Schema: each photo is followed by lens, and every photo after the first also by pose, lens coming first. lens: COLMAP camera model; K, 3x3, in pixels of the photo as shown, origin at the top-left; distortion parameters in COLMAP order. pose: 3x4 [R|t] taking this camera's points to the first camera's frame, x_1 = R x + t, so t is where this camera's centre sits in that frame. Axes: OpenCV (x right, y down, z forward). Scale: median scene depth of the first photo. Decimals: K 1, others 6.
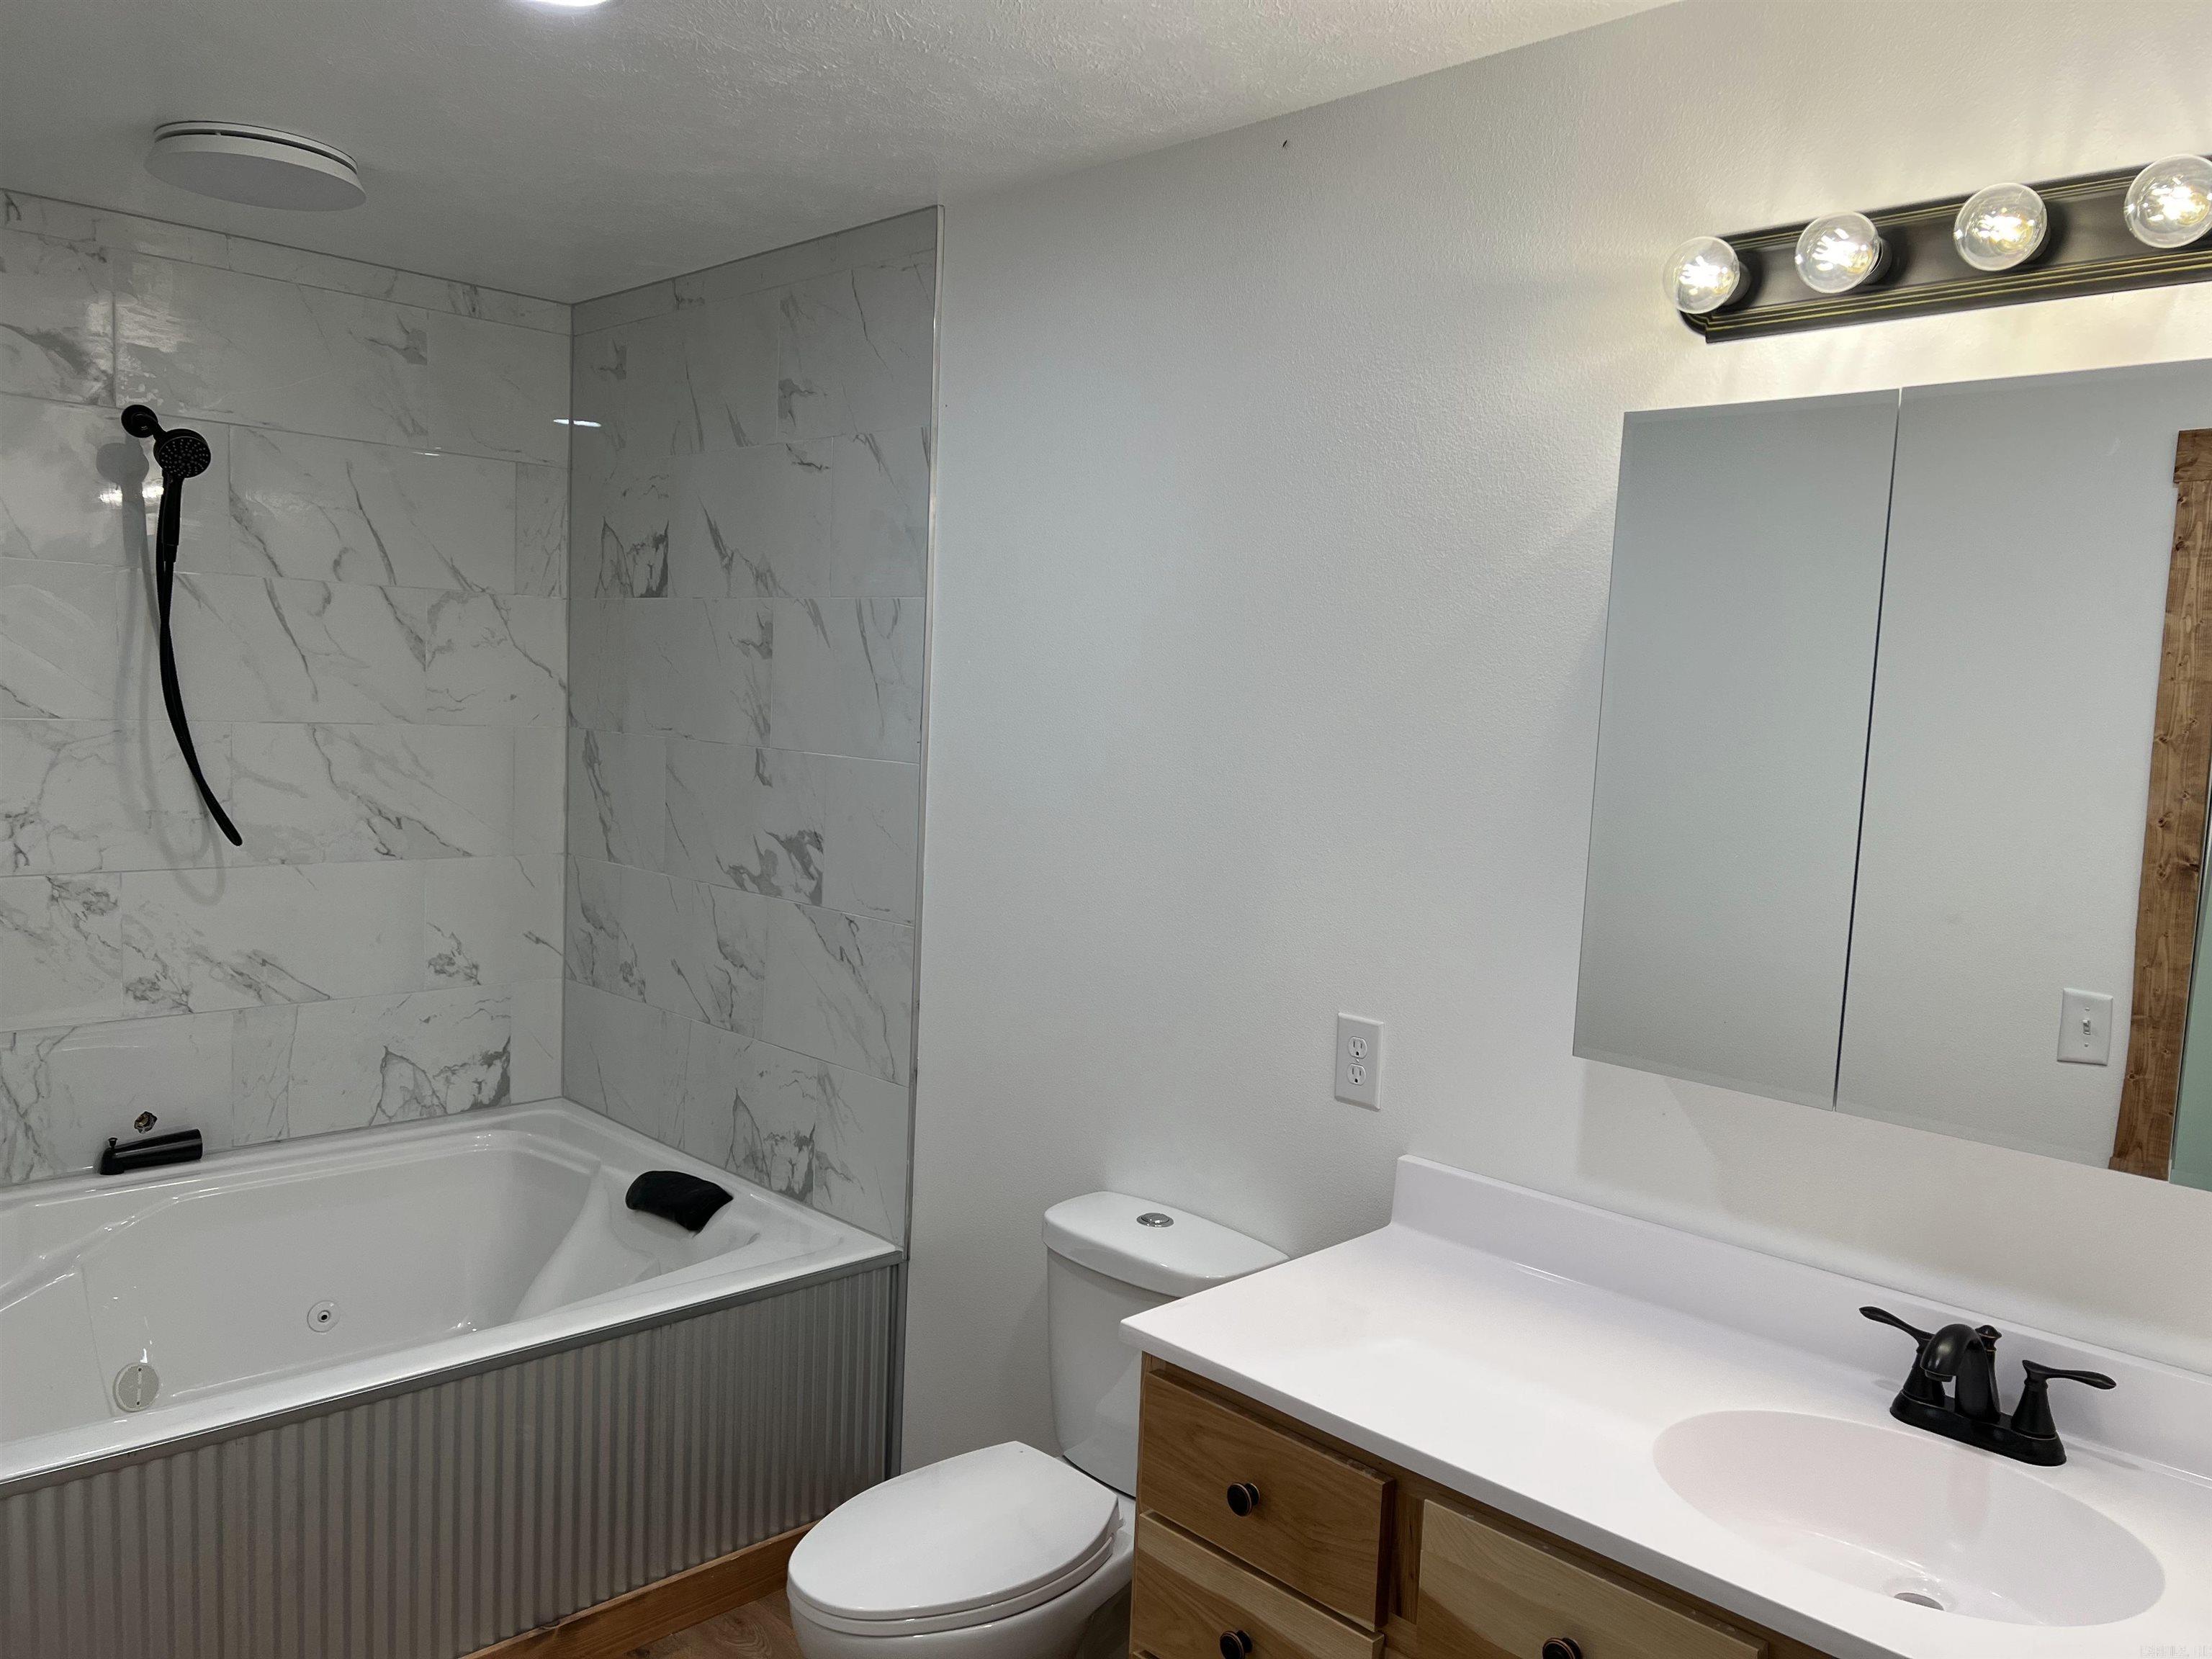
lens RADIAL K [[1651.7, 0, 1104.7], [0, 1651.7, 847.5], [0, 0, 1]] dist [0.080380, -0.098015]
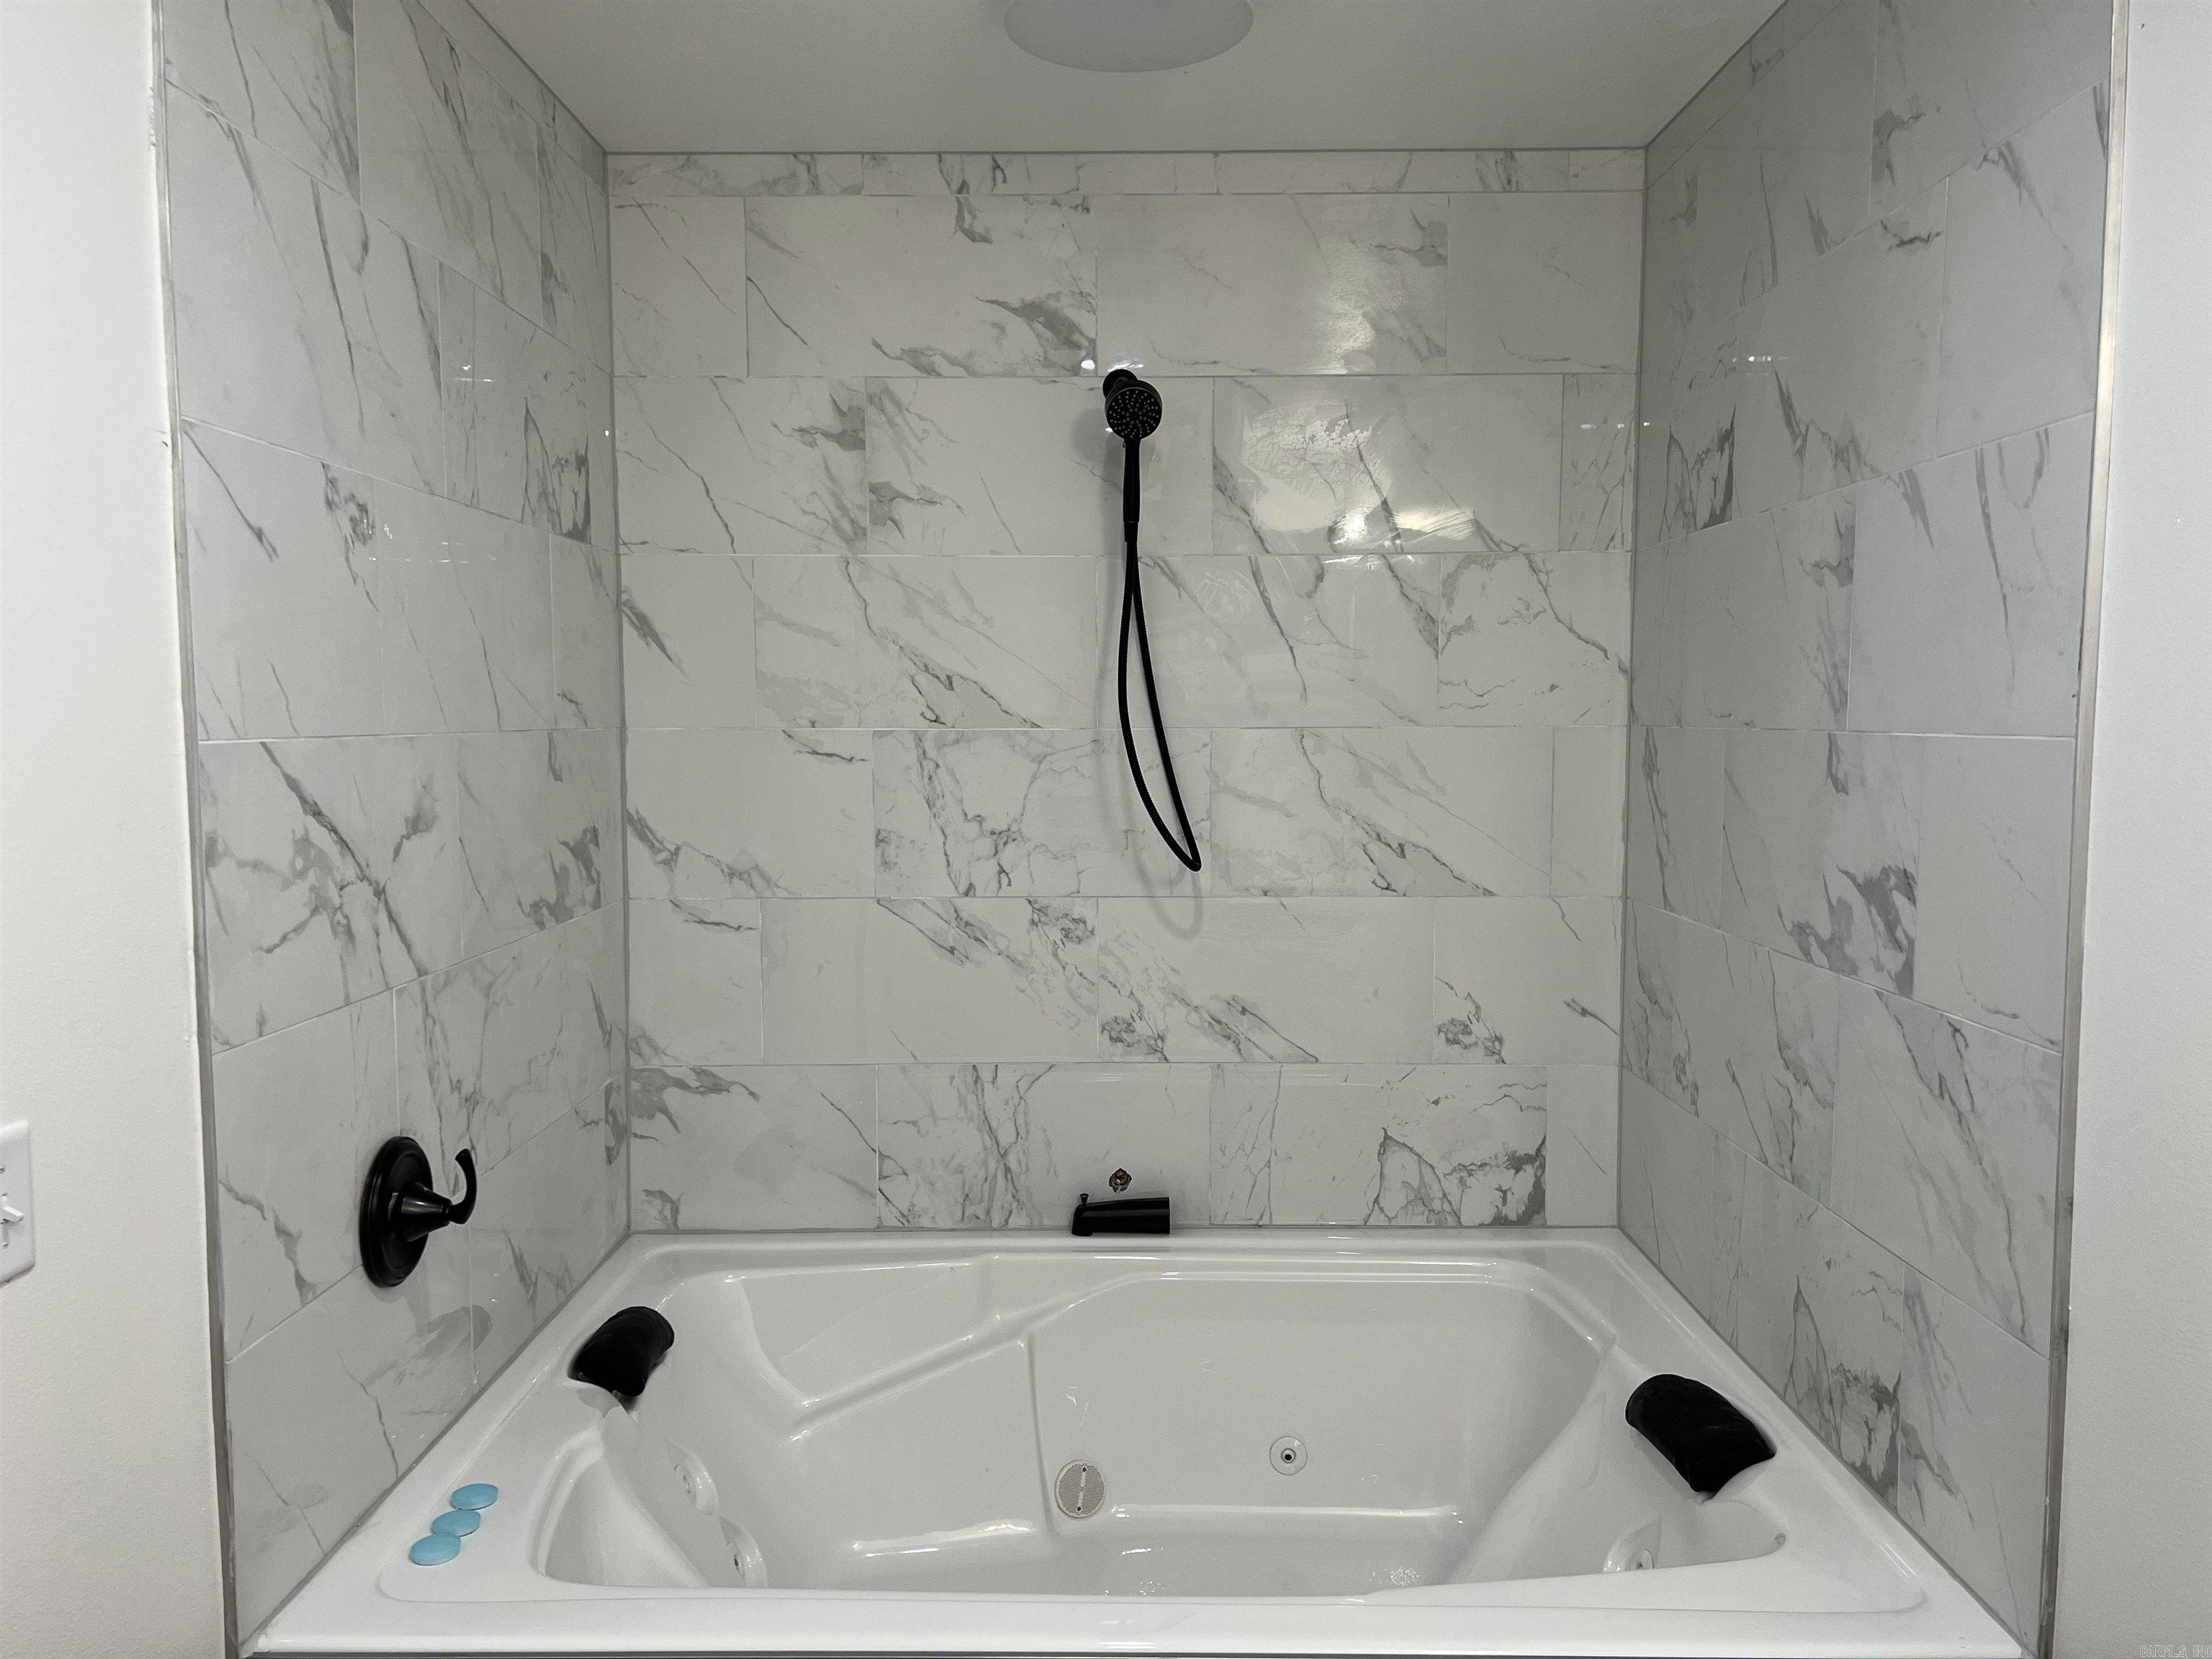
lens RADIAL K [[1651.7, 0, 1104.7], [0, 1651.7, 847.5], [0, 0, 1]] dist [0.080380, -0.098015]
pose [[0.709539, 0.013463, -0.704538, 0.036975], [-0.036574, 0.999173, -0.017741, 0.003493], [0.703717, 0.038356, 0.709445, 0.364198]]
